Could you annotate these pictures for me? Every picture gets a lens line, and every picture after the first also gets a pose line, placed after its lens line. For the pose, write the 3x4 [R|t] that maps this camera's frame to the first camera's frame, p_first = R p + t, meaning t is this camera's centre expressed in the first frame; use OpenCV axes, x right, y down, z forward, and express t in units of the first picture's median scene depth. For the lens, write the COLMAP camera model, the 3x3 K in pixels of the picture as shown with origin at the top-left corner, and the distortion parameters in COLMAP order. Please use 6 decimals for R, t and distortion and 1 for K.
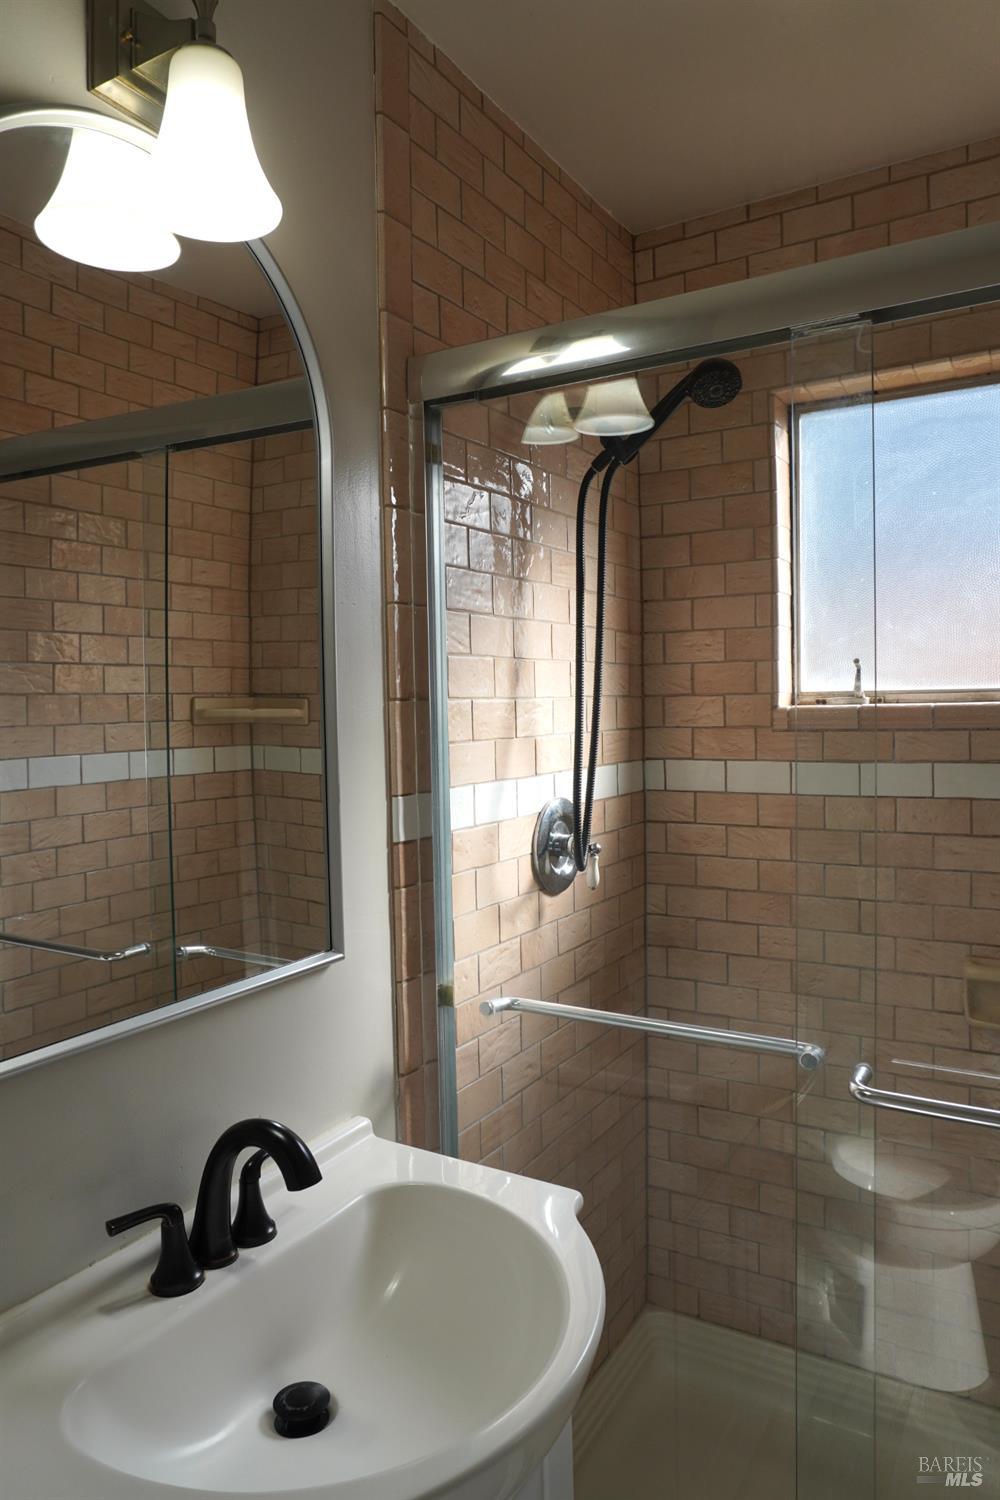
lens RADIAL K [[1001.1, 0, 505.7], [0, 1001.1, 746.4], [0, 0, 1]] dist [-0.051273, 0.036705]
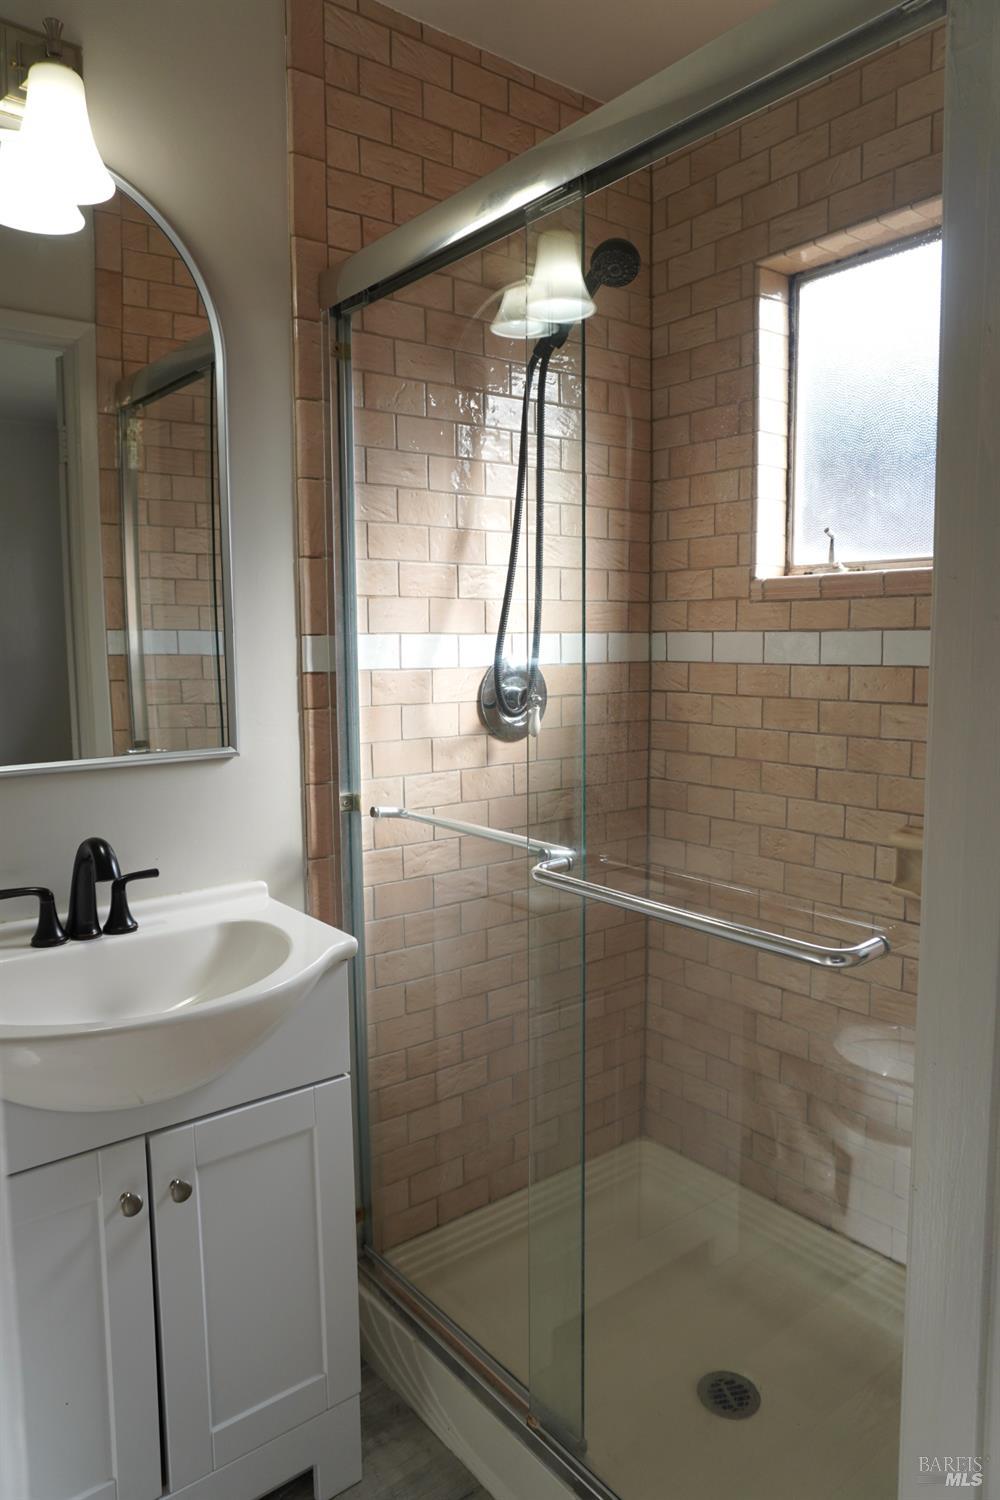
lens RADIAL K [[1001.1, 0, 505.7], [0, 1001.1, 746.4], [0, 0, 1]] dist [-0.051273, 0.036705]
pose [[0.935641, 0.050590, -0.349309, 0.434317], [-0.025441, 0.996767, 0.076217, 0.066415], [0.352035, -0.062425, 0.933903, -0.064417]]
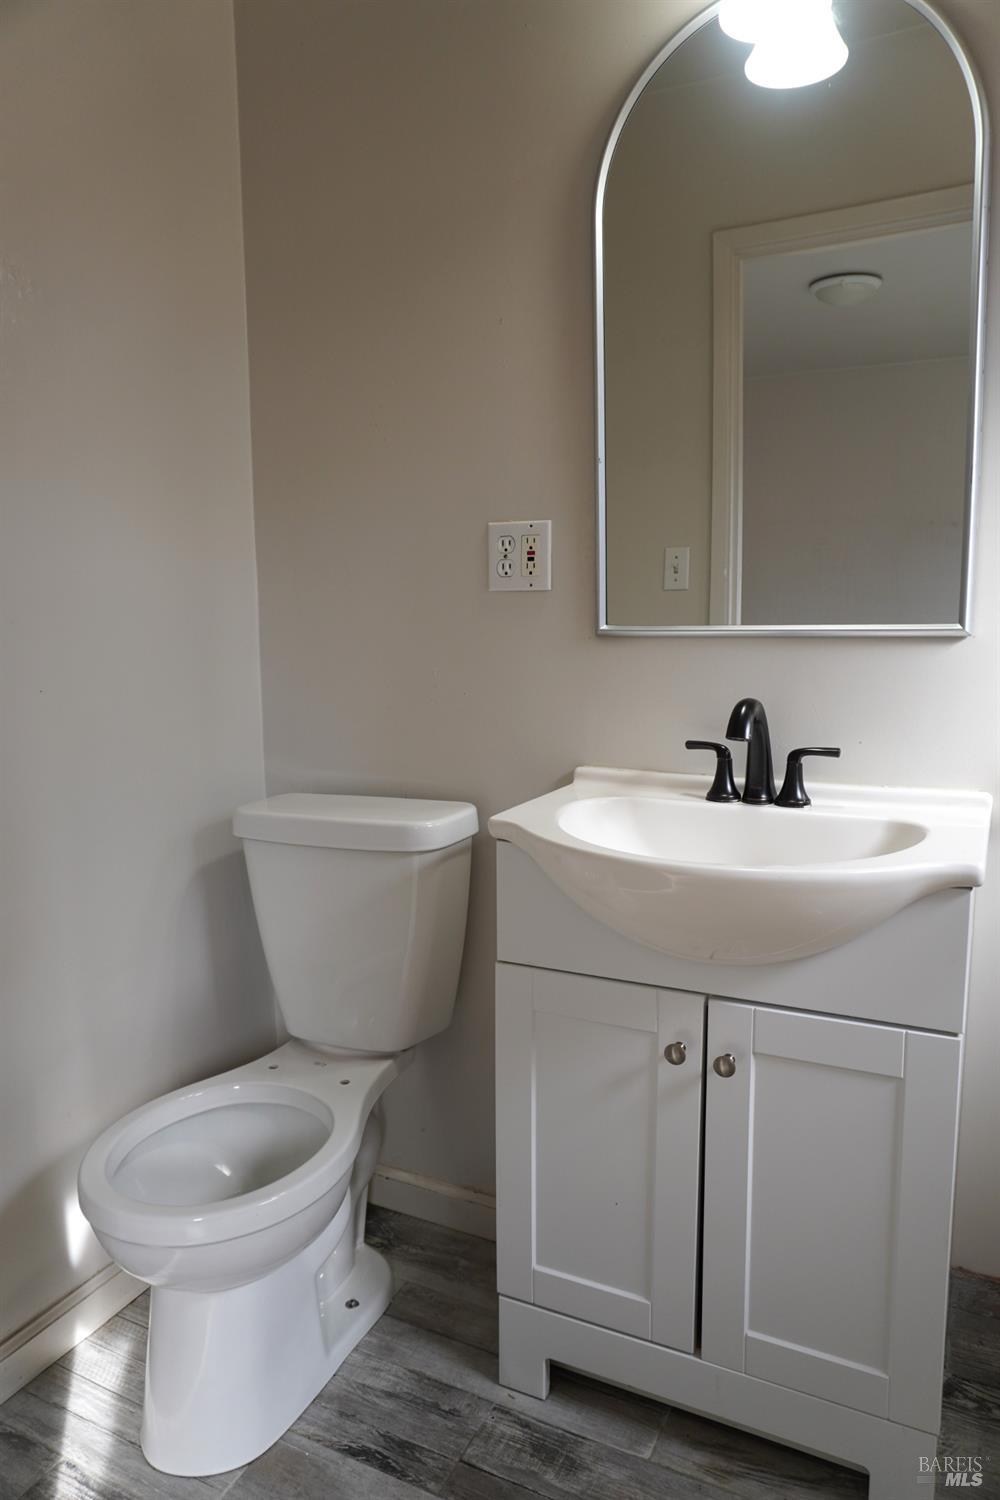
lens RADIAL K [[1001.1, 0, 505.7], [0, 1001.1, 746.4], [0, 0, 1]] dist [-0.051273, 0.036705]
pose [[0.066875, 0.153214, -0.985928, 0.619094], [-0.022659, 0.988118, 0.152018, 0.128244], [0.997504, 0.012174, 0.069552, 0.303226]]
